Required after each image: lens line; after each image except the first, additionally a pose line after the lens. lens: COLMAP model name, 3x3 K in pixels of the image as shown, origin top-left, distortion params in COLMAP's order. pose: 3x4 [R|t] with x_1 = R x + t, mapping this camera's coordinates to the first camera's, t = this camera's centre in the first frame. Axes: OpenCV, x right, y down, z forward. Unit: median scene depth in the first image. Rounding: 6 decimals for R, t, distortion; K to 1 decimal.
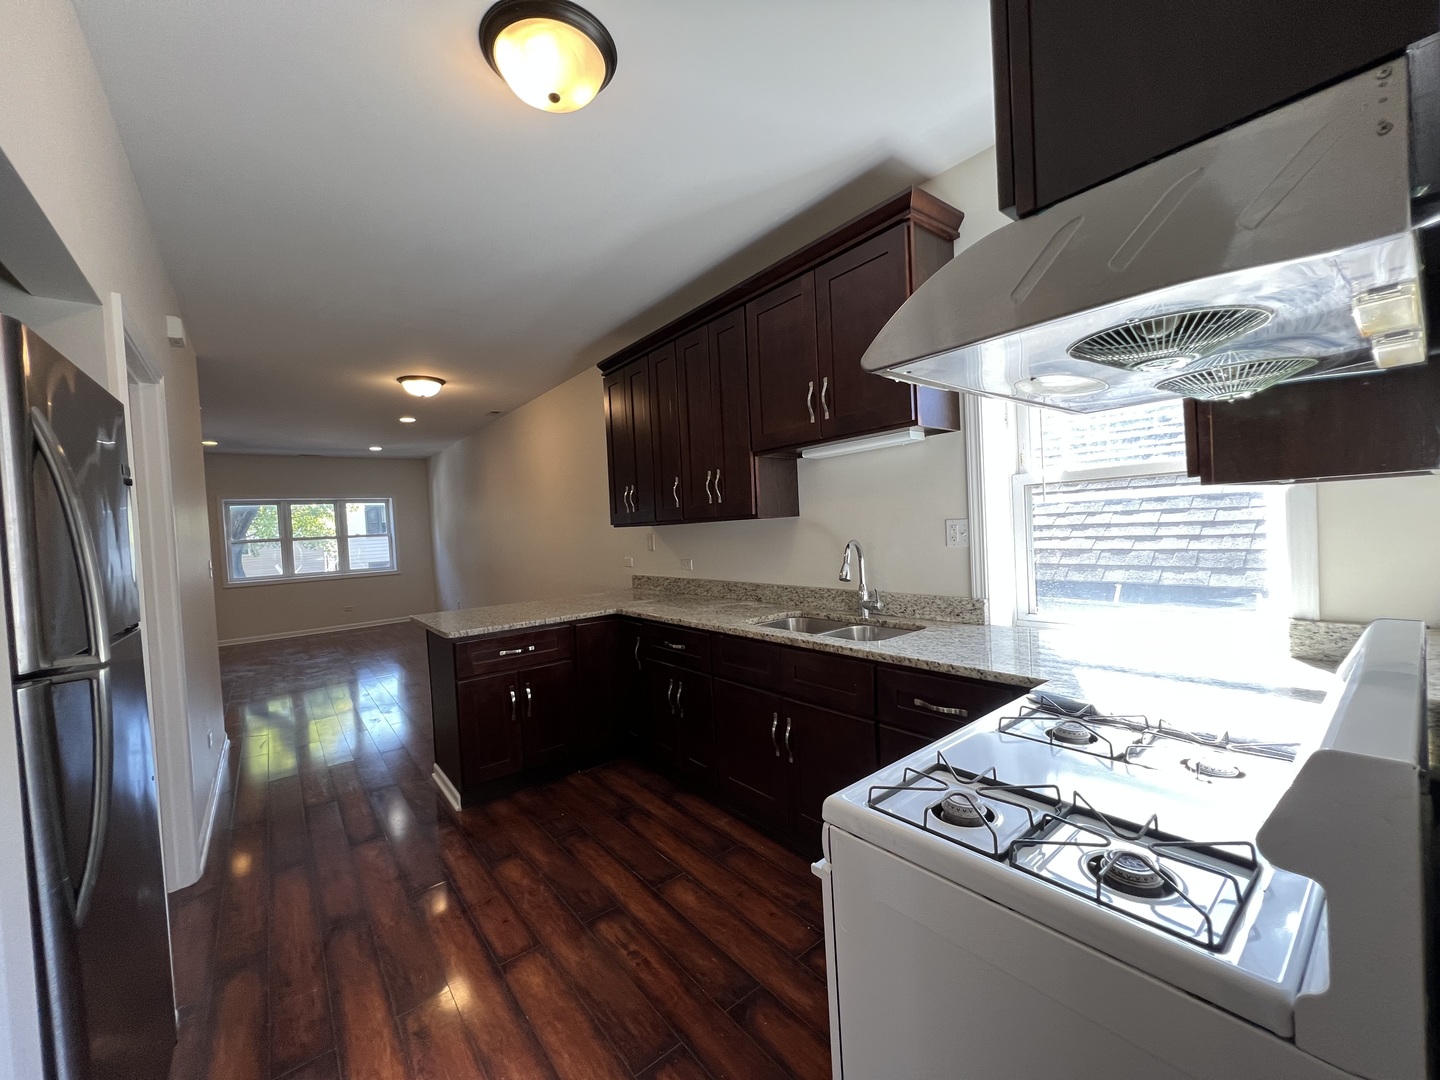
lens RADIAL K [[572.8, 0, 720.7], [0, 572.8, 541.1], [0, 0, 1]] dist [-0.001694, 0.001187]
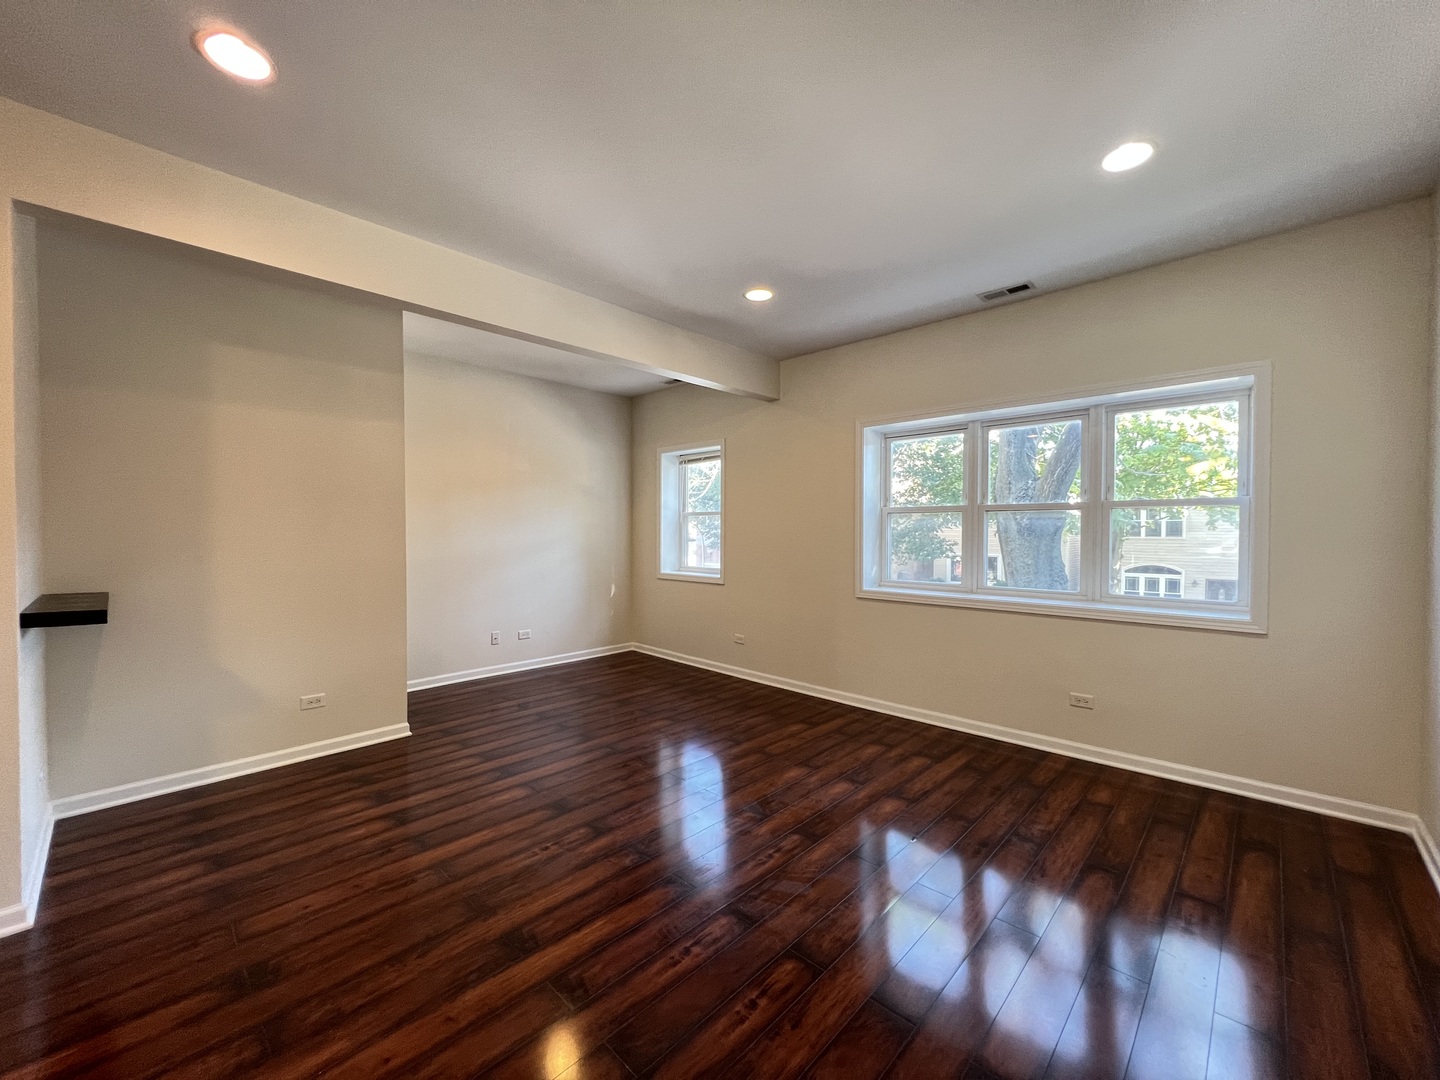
lens RADIAL K [[572.8, 0, 718.9], [0, 572.8, 541.6], [0, 0, 1]] dist [-0.001694, 0.001187]
pose [[0.136038, 0.074670, -0.987886, -0.993442], [-0.040424, 0.996744, 0.069773, 0.001878], [0.989879, 0.030442, 0.138614, 2.181137]]
